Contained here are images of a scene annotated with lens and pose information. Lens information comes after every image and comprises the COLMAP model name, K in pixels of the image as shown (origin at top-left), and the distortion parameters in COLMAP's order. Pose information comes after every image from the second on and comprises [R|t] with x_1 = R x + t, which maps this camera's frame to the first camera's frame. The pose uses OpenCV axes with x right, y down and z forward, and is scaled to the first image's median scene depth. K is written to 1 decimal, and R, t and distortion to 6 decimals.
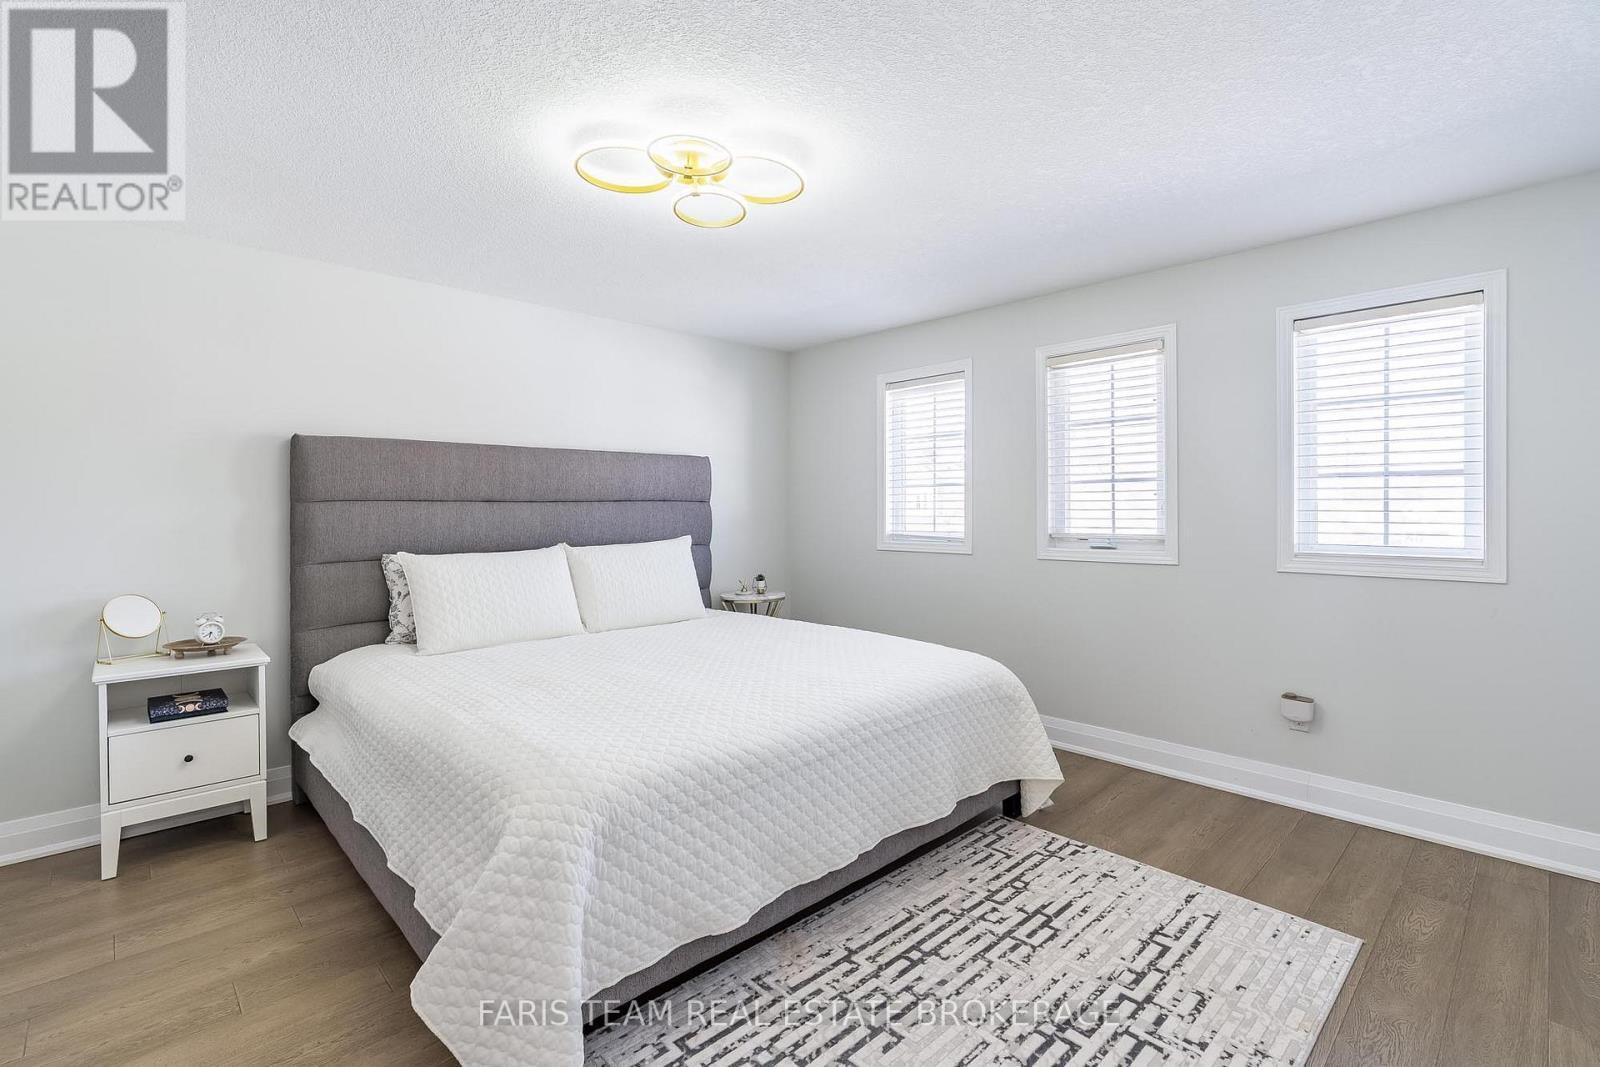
lens RADIAL K [[745.9, 0, 801.3], [0, 745.9, 529.7], [0, 0, 1]] dist [-0.007977, 0.001255]
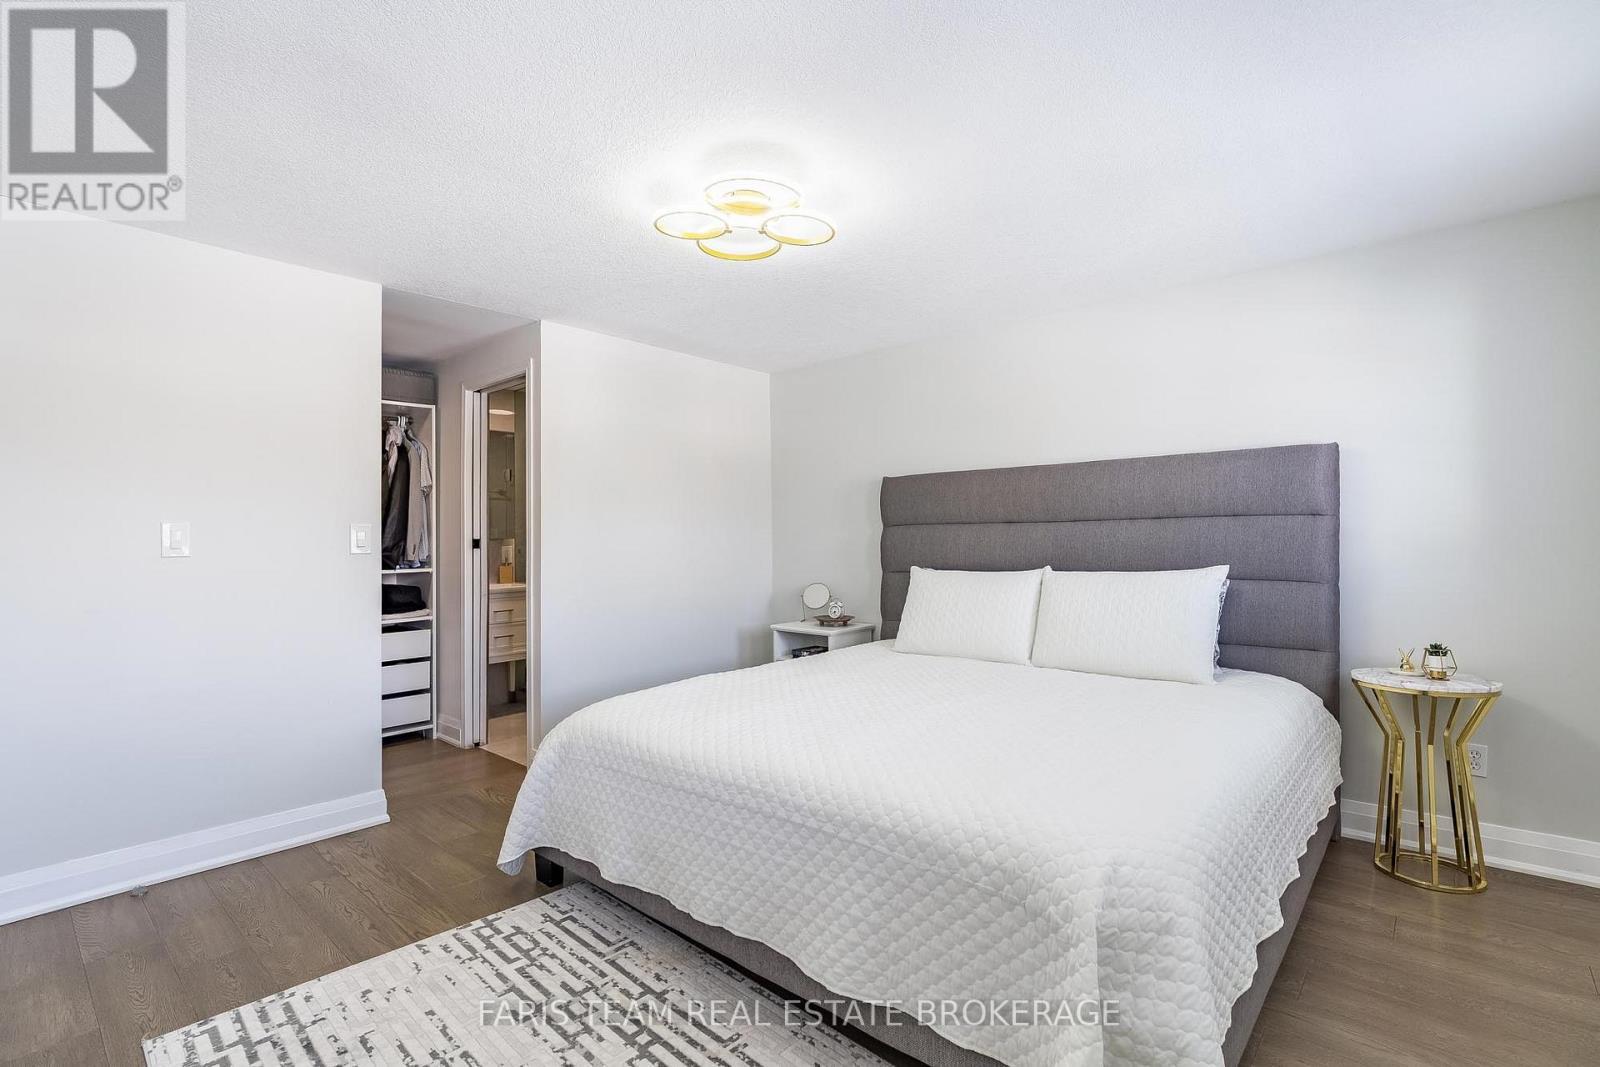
lens RADIAL K [[745.9, 0, 801.4], [0, 745.9, 526.9], [0, 0, 1]] dist [-0.007977, 0.001255]
pose [[0.036242, -0.007312, -0.999316, 1.047360], [-0.012919, 0.999886, -0.007785, -0.034195], [0.999260, 0.013193, 0.036143, 1.145668]]
